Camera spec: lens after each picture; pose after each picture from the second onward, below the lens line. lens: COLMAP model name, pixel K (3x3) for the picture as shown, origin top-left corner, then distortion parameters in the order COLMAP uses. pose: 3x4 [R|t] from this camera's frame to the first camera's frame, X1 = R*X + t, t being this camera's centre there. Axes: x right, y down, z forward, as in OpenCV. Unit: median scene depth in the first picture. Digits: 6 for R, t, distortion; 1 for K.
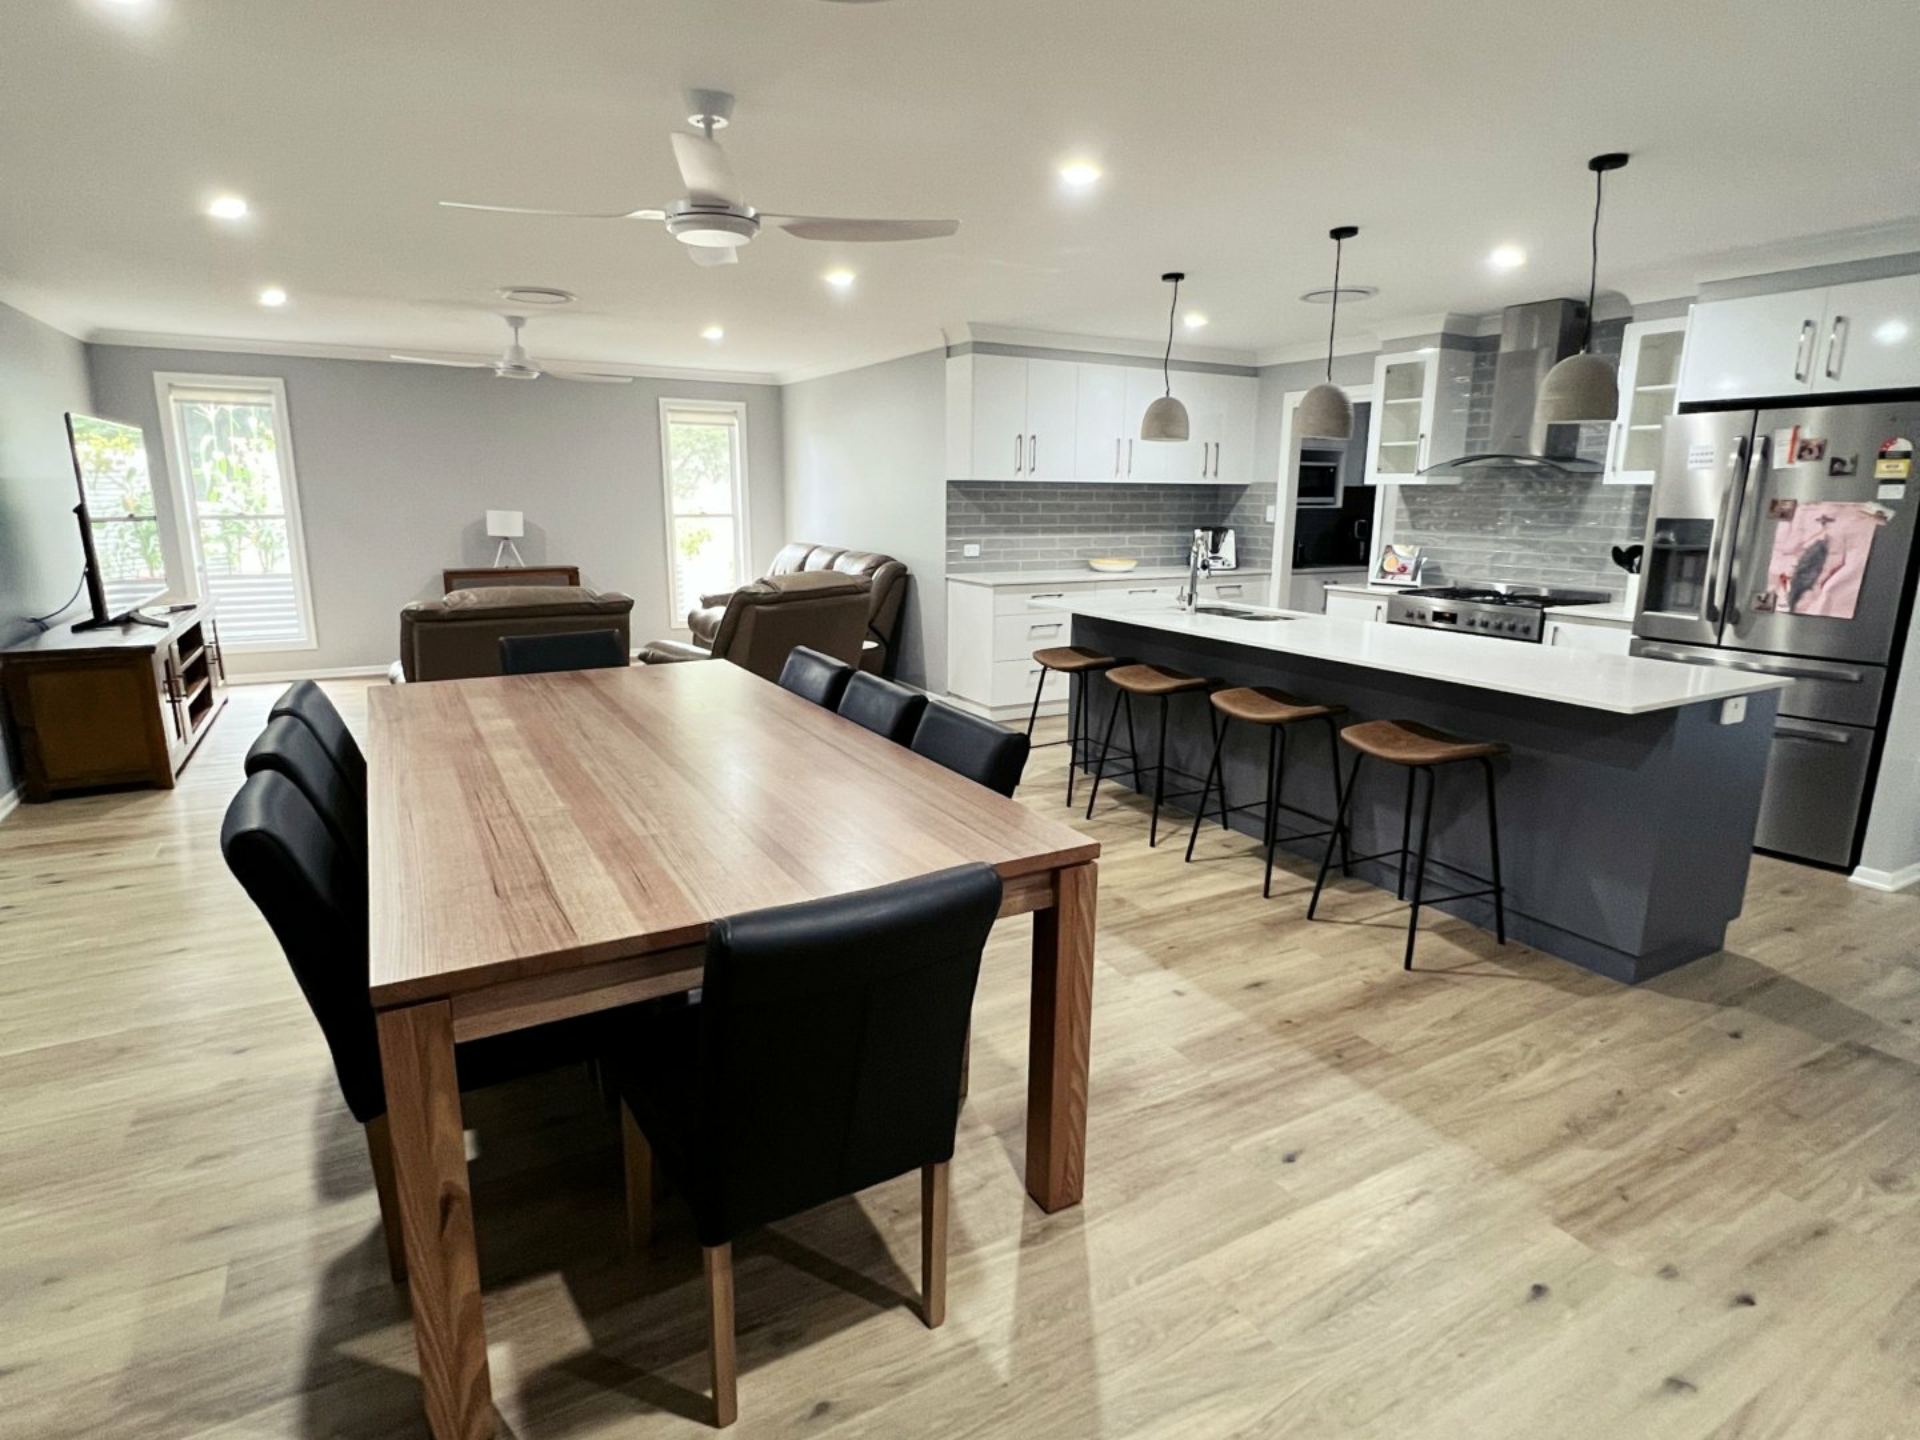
lens RADIAL K [[1022.0, 0, 969.0], [0, 1022.0, 717.2], [0, 0, 1]] dist [-0.001187, 0.000159]
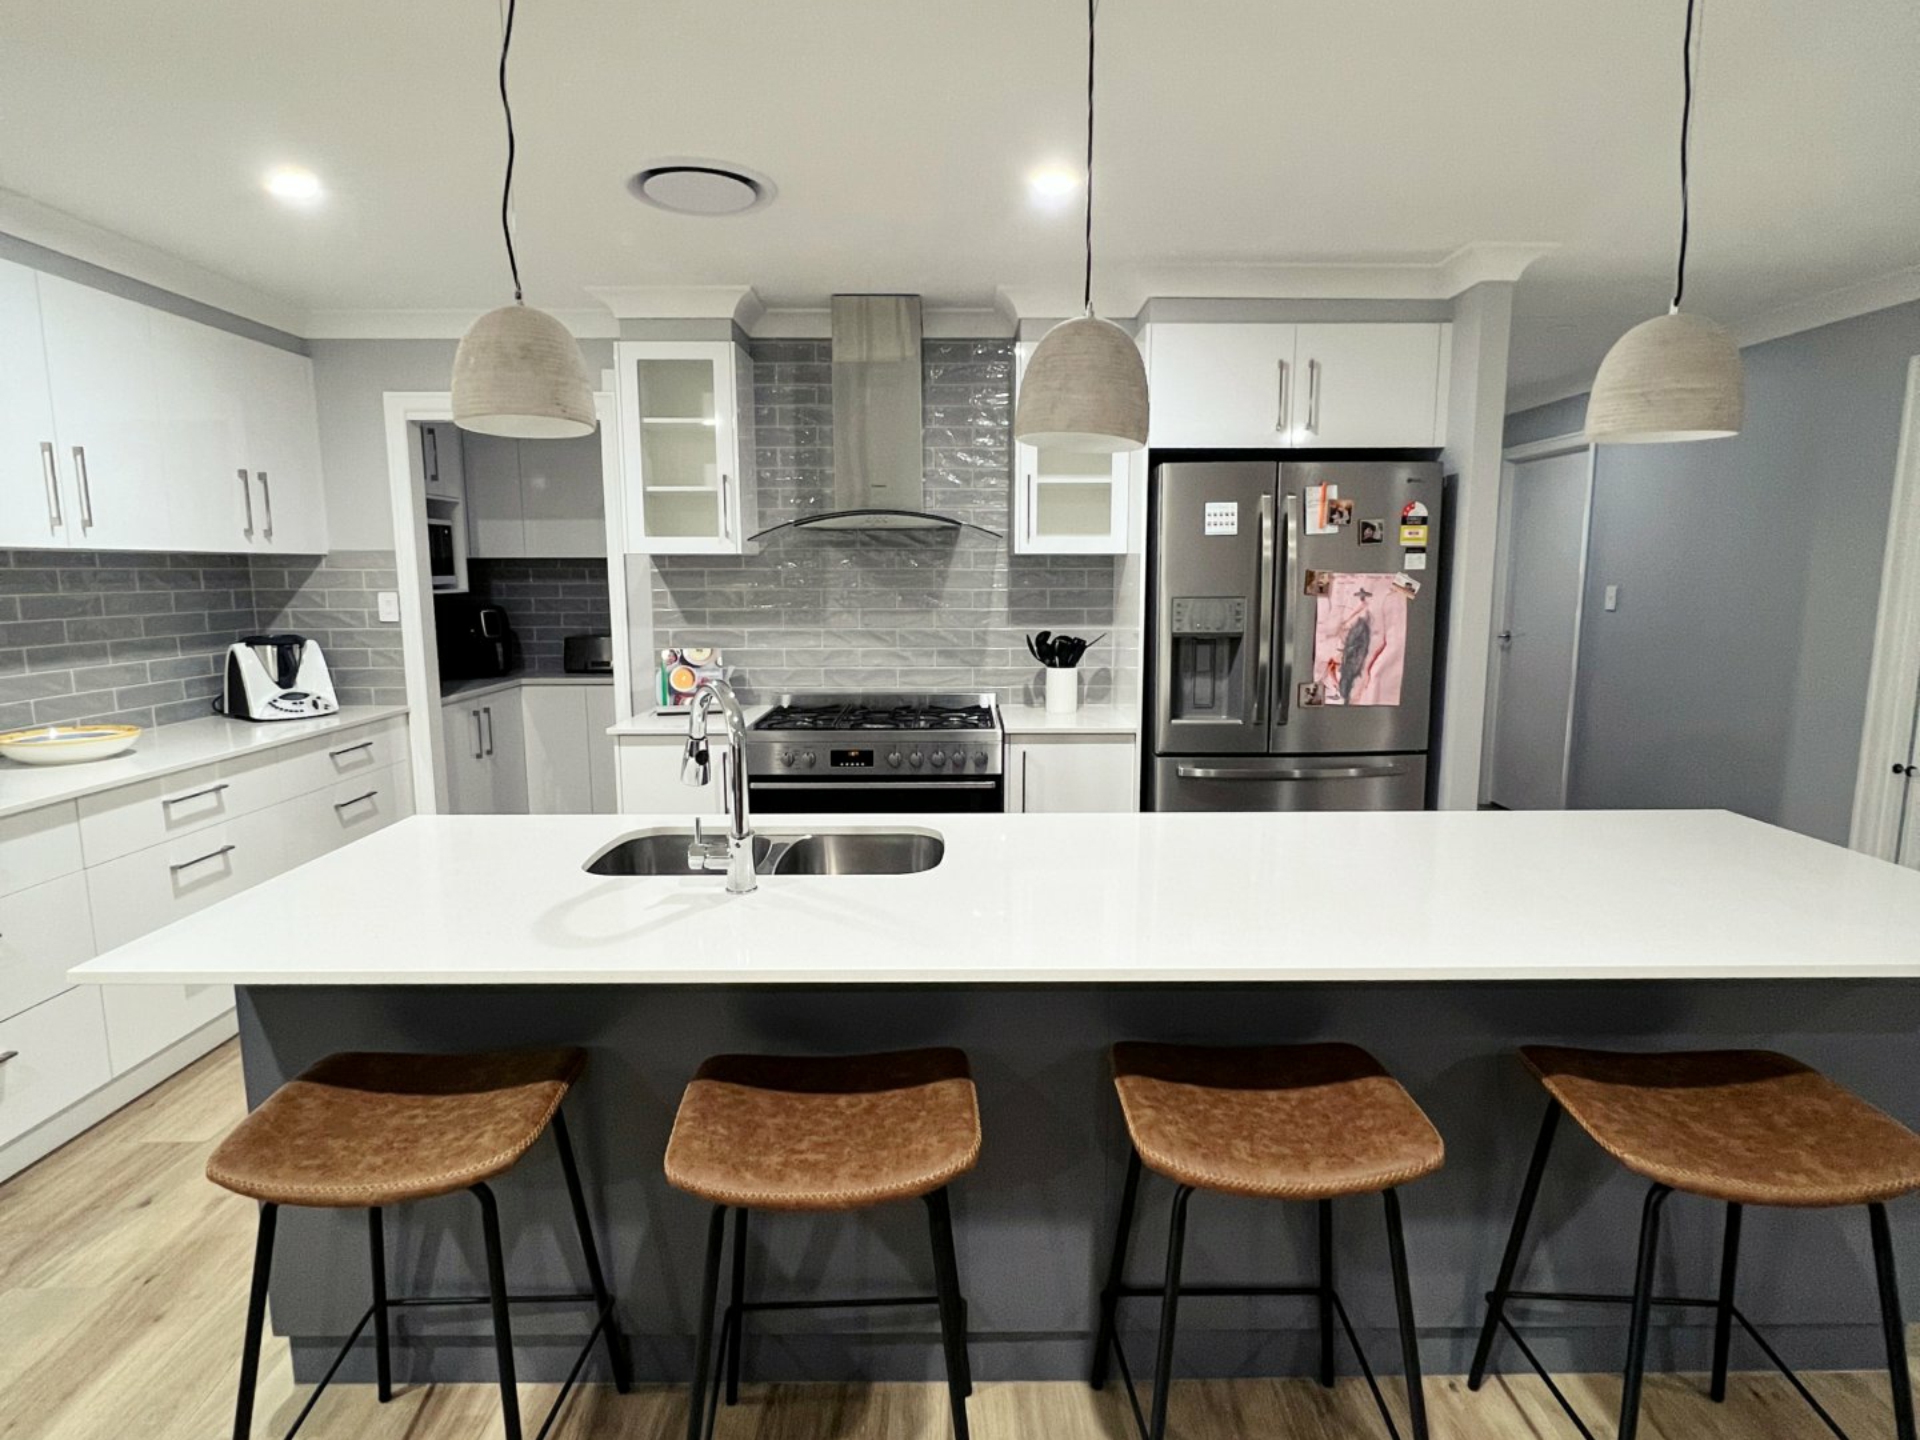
lens RADIAL K [[1022.0, 0, 969.0], [0, 1022.0, 717.2], [0, 0, 1]] dist [-0.001187, 0.000159]
pose [[0.487695, -0.134993, 0.862514, -0.046911], [0.194286, 0.979979, 0.043522, -0.129887], [-0.851121, 0.146349, 0.504158, 0.580013]]
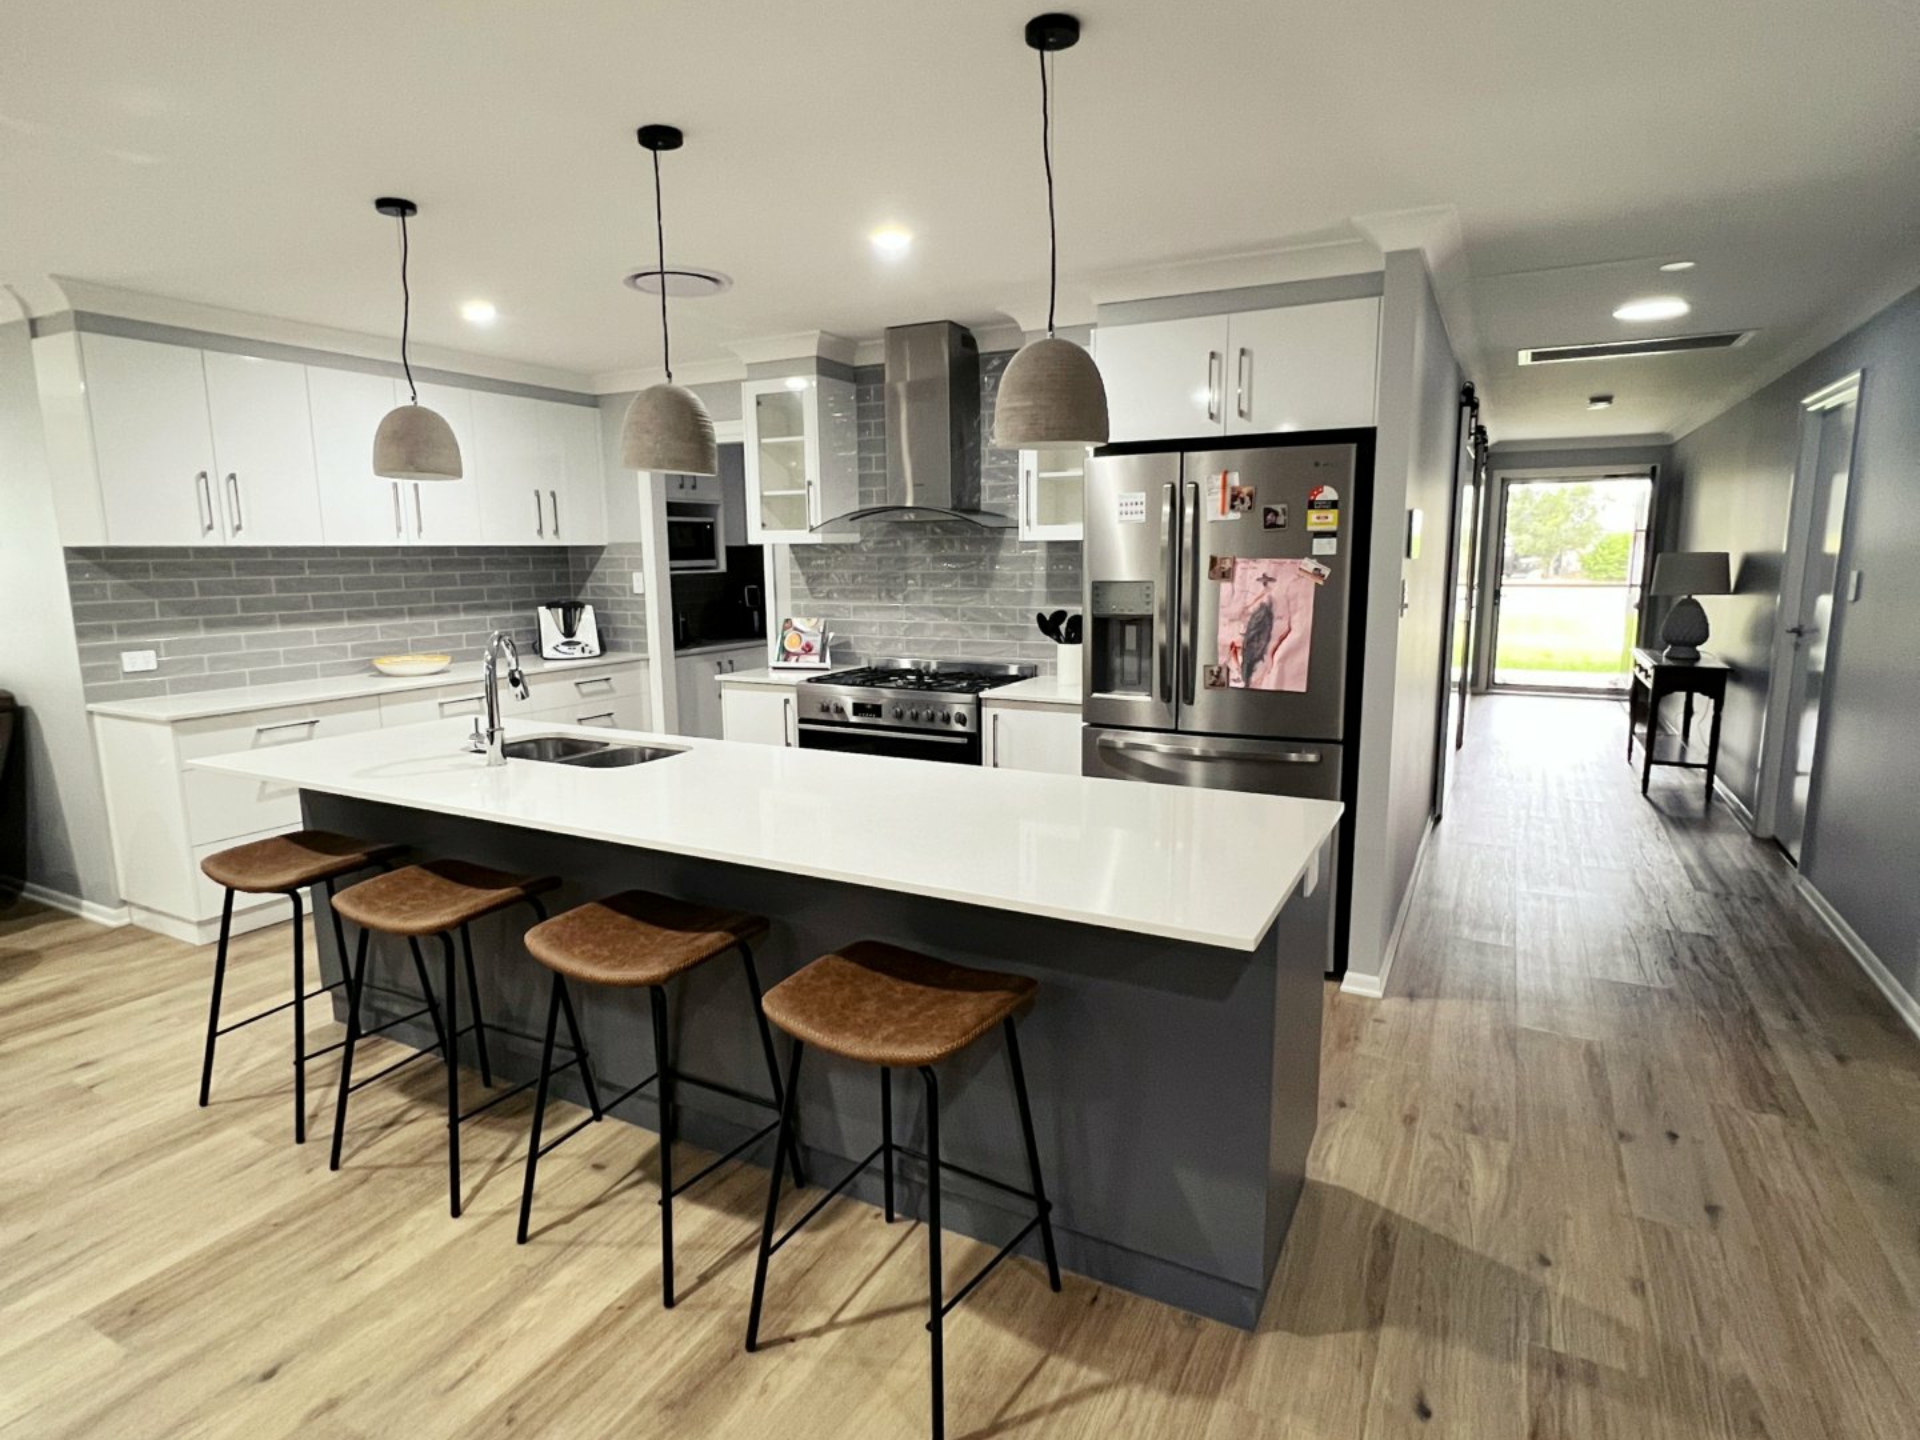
lens RADIAL K [[1022.0, 0, 969.0], [0, 1022.0, 717.2], [0, 0, 1]] dist [-0.001187, 0.000159]
pose [[0.842609, -0.102950, 0.528594, 0.108885], [0.131790, 0.991131, -0.017046, -0.064921], [-0.522151, 0.084027, 0.848704, 0.275845]]
